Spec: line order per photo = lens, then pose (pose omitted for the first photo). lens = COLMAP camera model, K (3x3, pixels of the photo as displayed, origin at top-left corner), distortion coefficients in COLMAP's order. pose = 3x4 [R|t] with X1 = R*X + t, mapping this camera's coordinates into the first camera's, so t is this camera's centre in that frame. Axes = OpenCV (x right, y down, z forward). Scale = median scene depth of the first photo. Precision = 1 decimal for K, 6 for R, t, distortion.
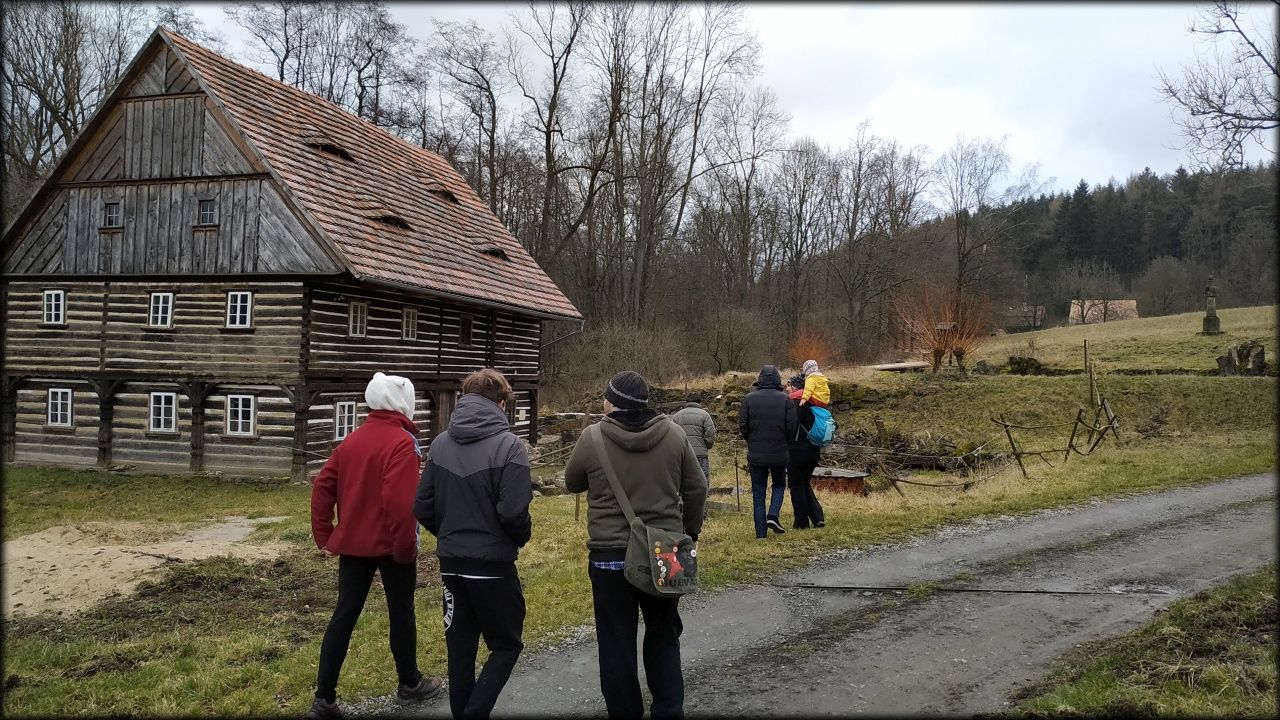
lens RADIAL K [[946.6, 0, 621.5], [0, 946.6, 354.7], [0, 0, 1]] dist [0.005685, -0.003824]
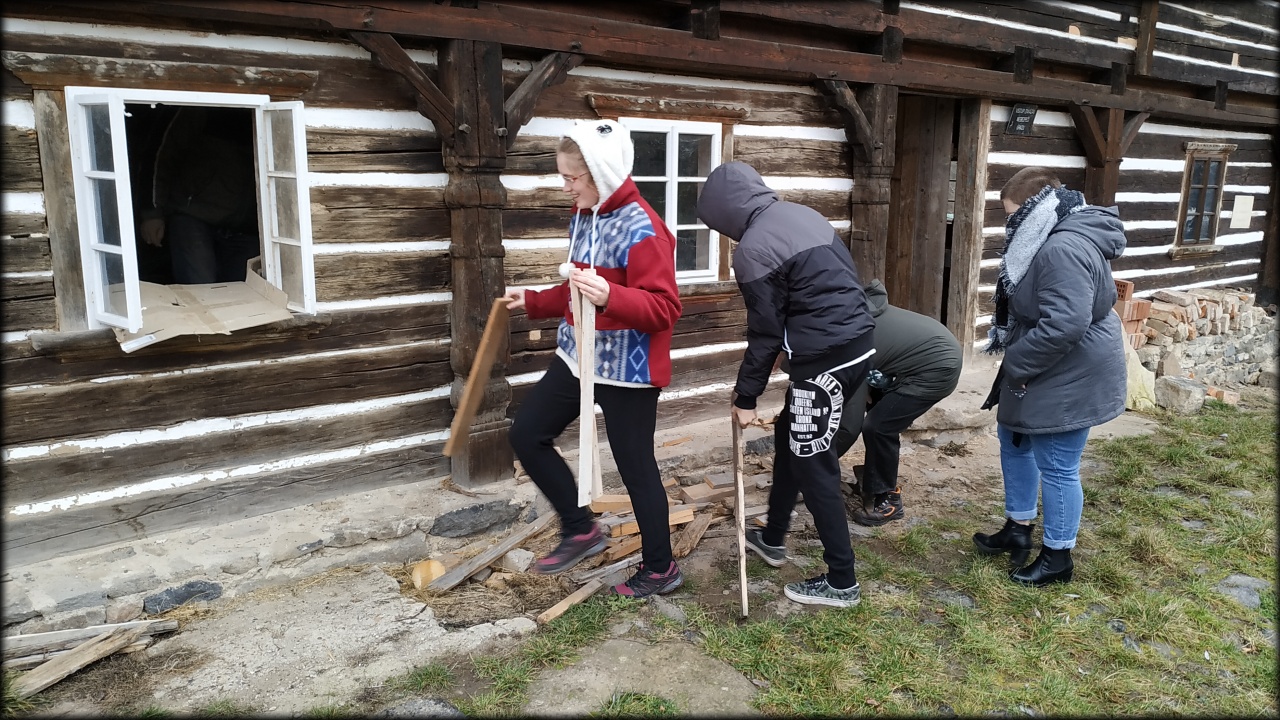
lens RADIAL K [[989.9, 0, 693.2], [0, 989.9, 357.7], [0, 0, 1]] dist [0.060699, -0.109518]
pose [[0.853905, 0.091719, -0.512283, -0.123872], [0.014272, 0.979851, 0.199221, 0.061958], [0.520233, -0.177427, 0.835390, 0.899852]]
